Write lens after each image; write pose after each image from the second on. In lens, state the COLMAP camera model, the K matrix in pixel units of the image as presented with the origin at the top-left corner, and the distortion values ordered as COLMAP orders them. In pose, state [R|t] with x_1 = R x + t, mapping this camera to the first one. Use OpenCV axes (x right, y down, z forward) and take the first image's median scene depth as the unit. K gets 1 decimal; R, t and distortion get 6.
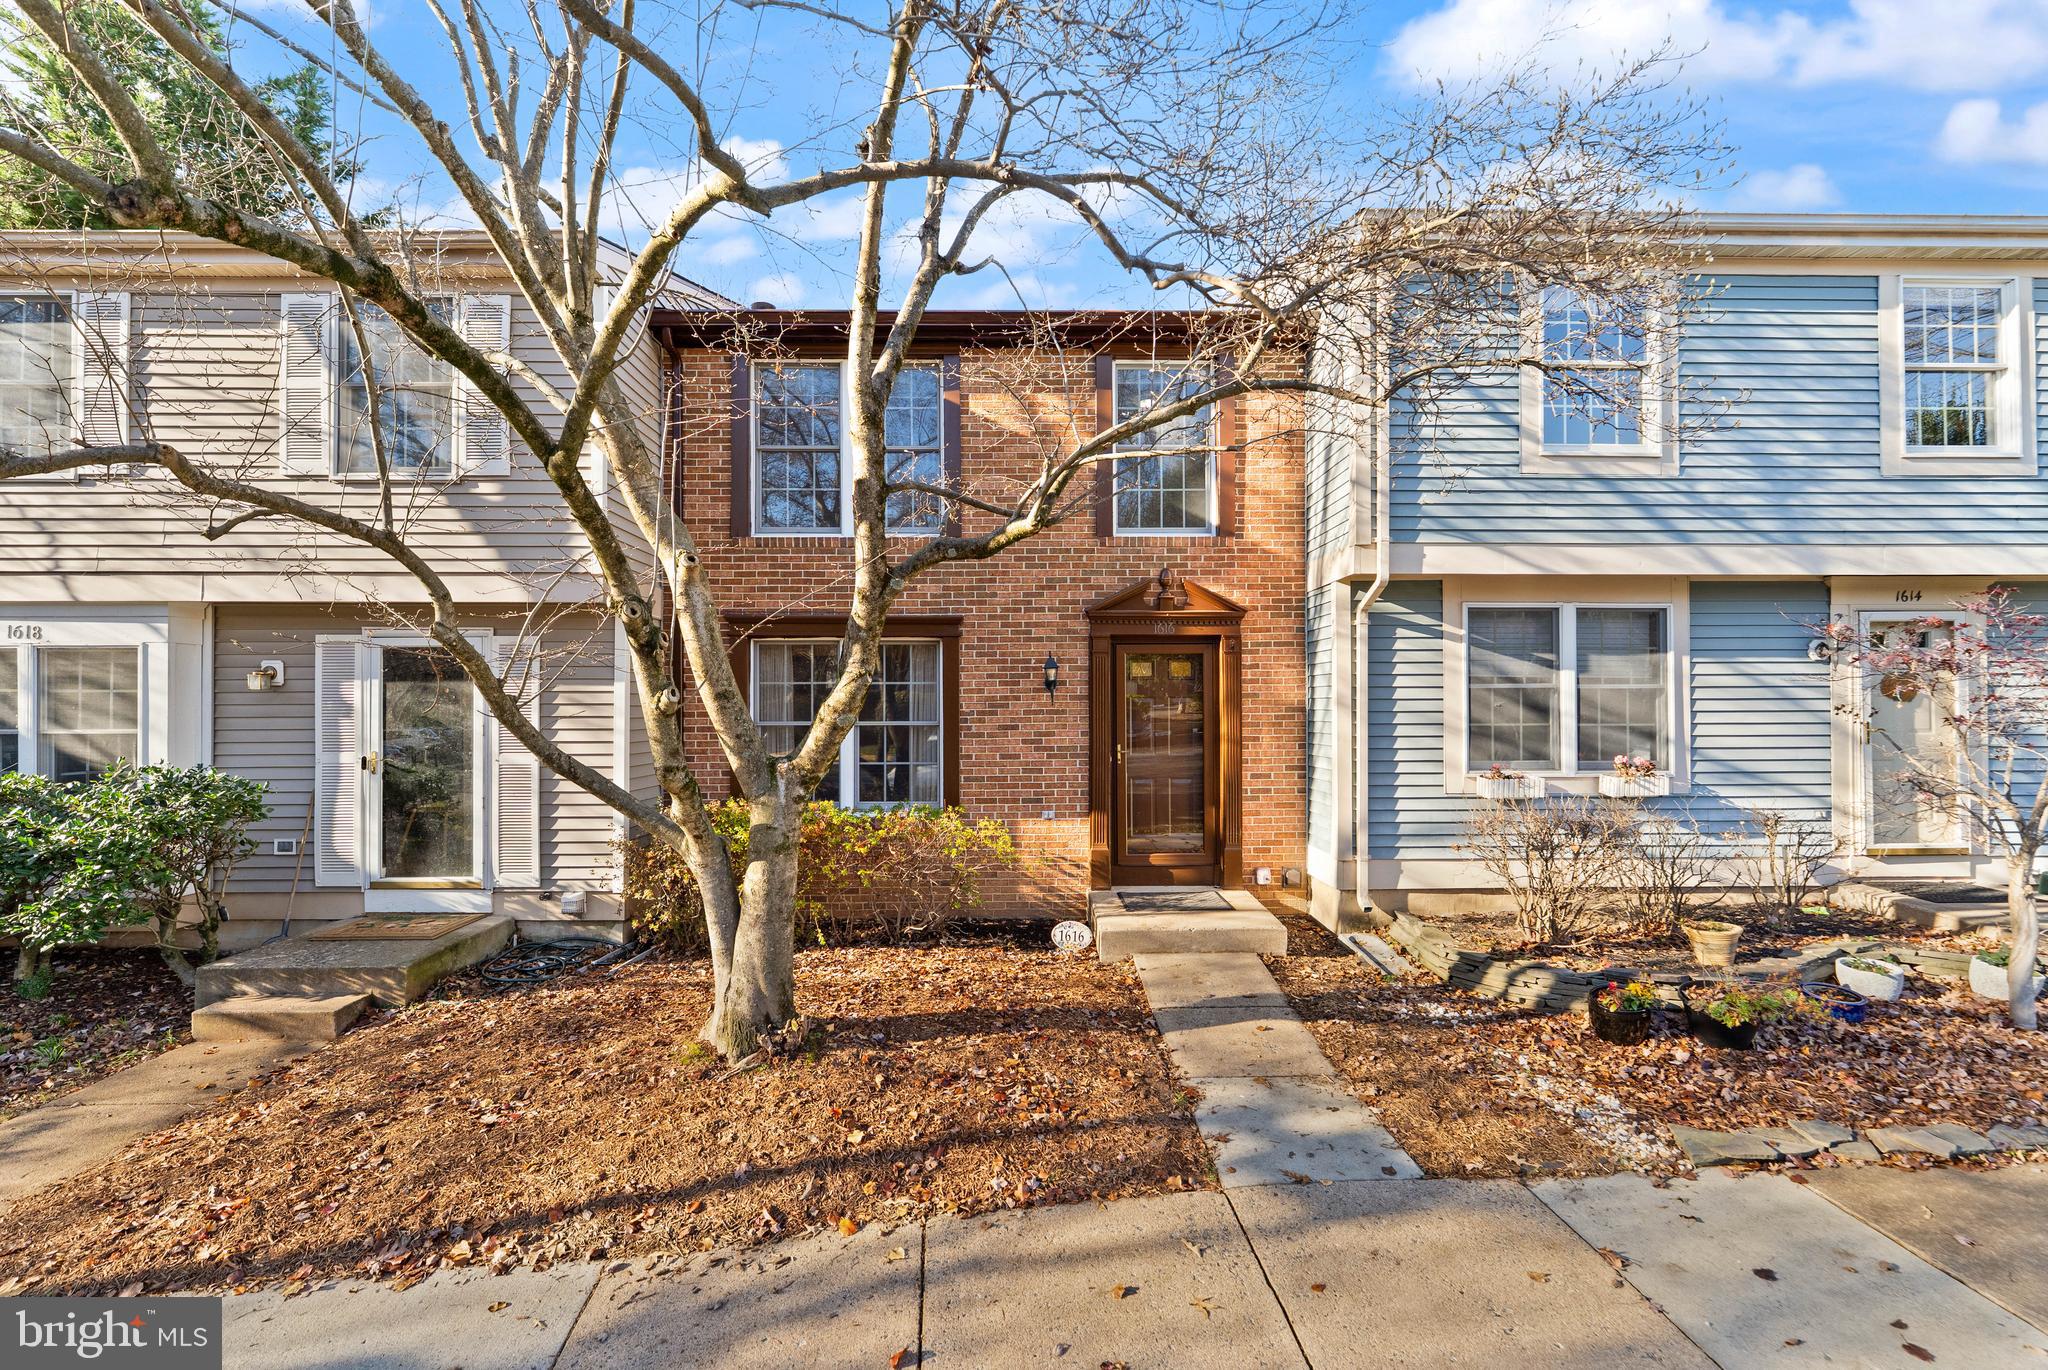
lens RADIAL K [[834.9, 0, 1024.0], [0, 834.9, 685.0], [0, 0, 1]] dist [-0.001410, -0.000127]
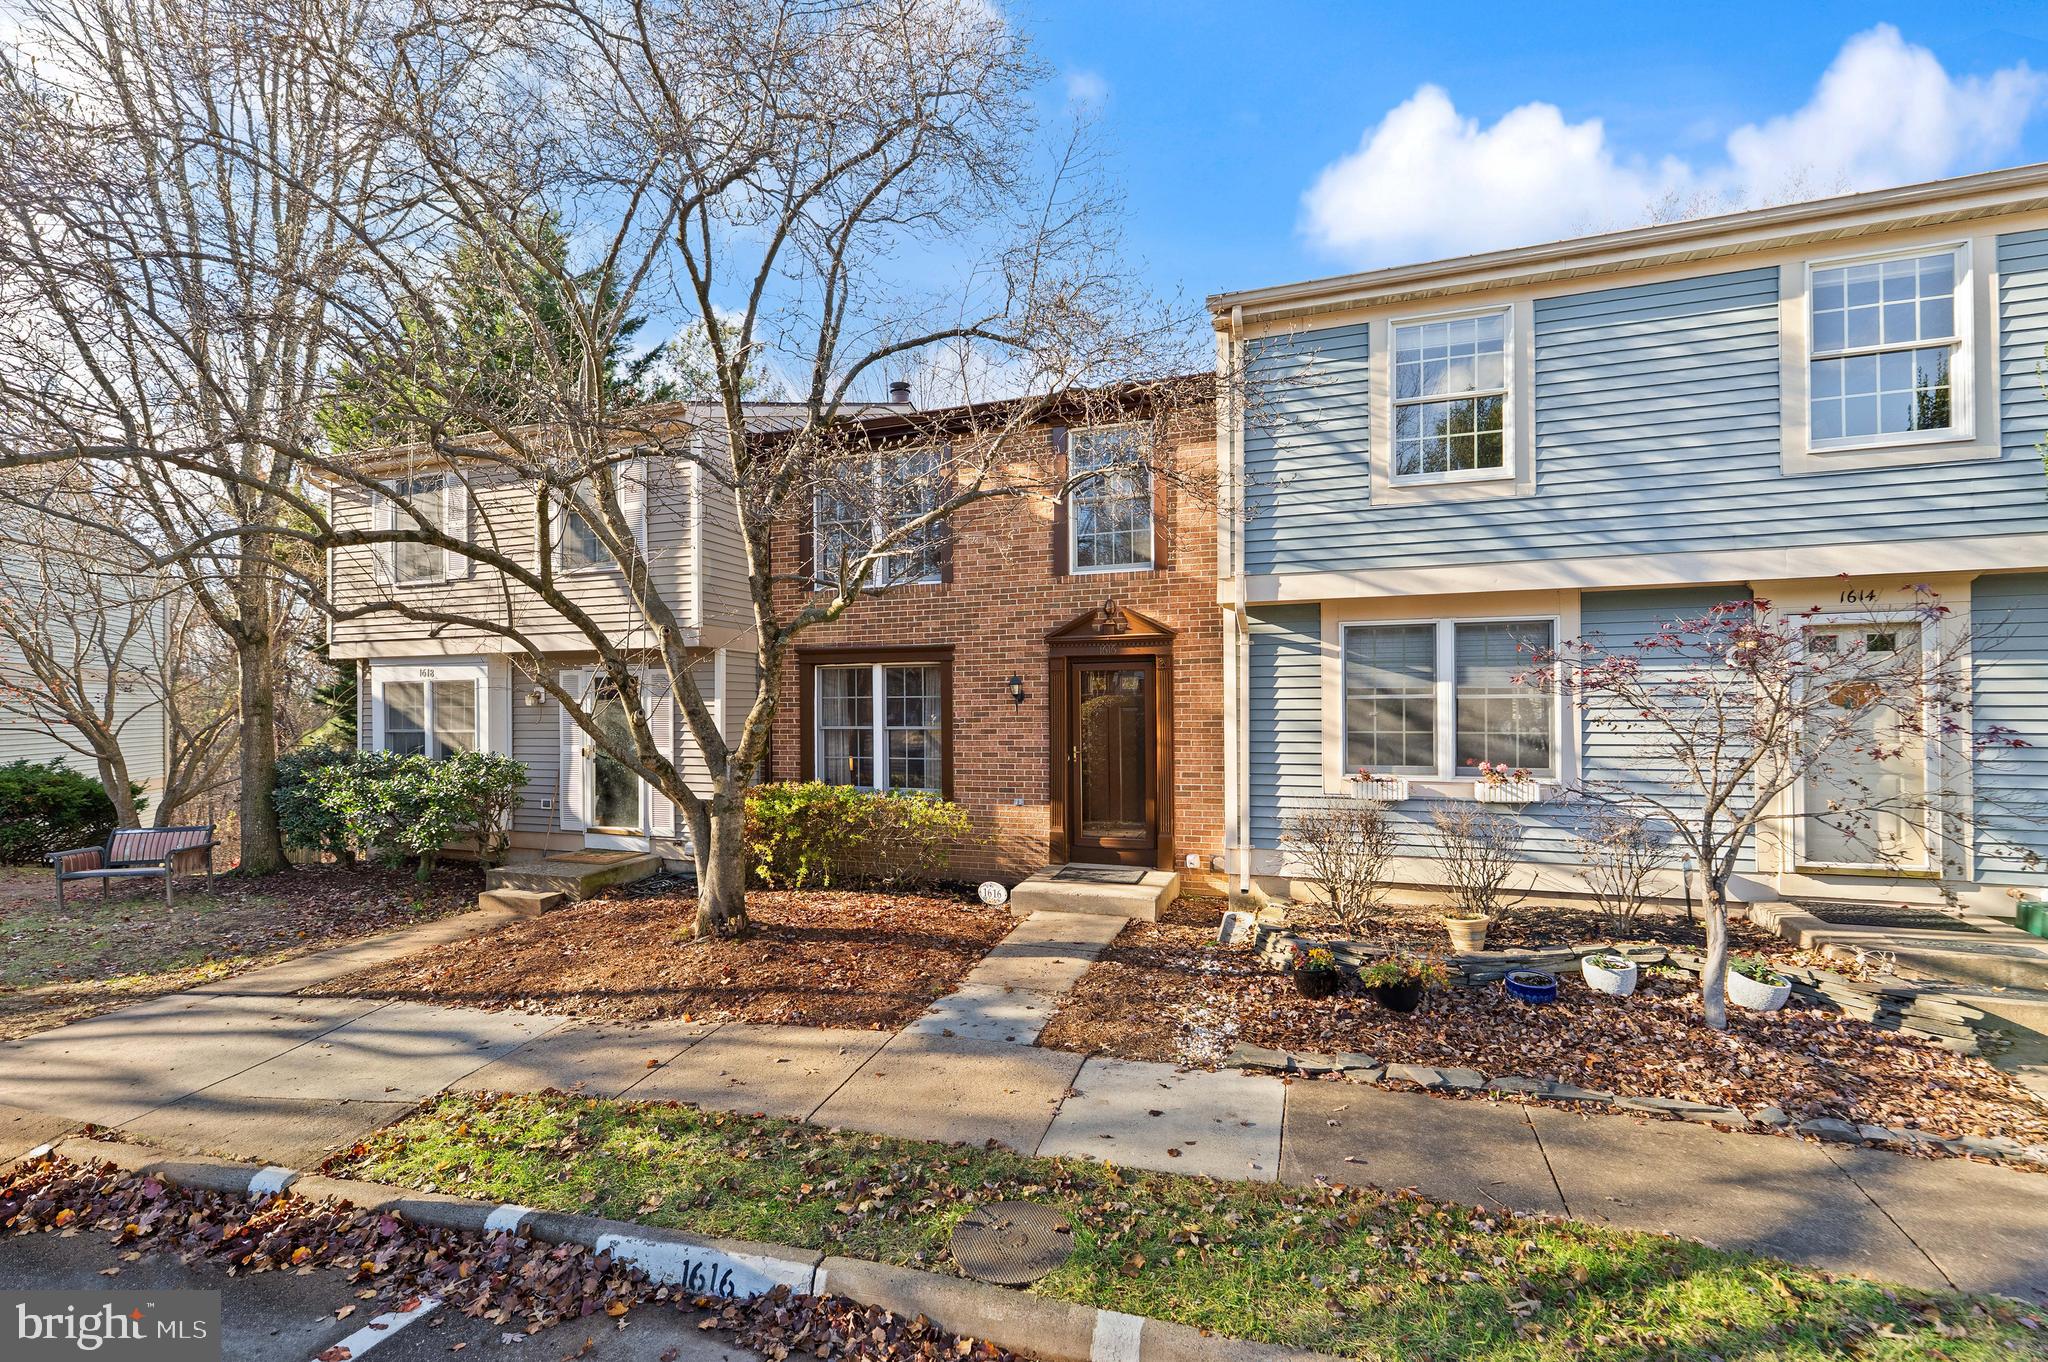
lens RADIAL K [[859.9, 0, 1024.0], [0, 859.9, 681.0], [0, 0, 1]] dist [0.001166, 0.000080]
pose [[0.937401, -0.014060, -0.347968, 0.549666], [0.013632, 0.999900, -0.003677, -0.022768], [0.347985, -0.001297, 0.937499, -0.226502]]
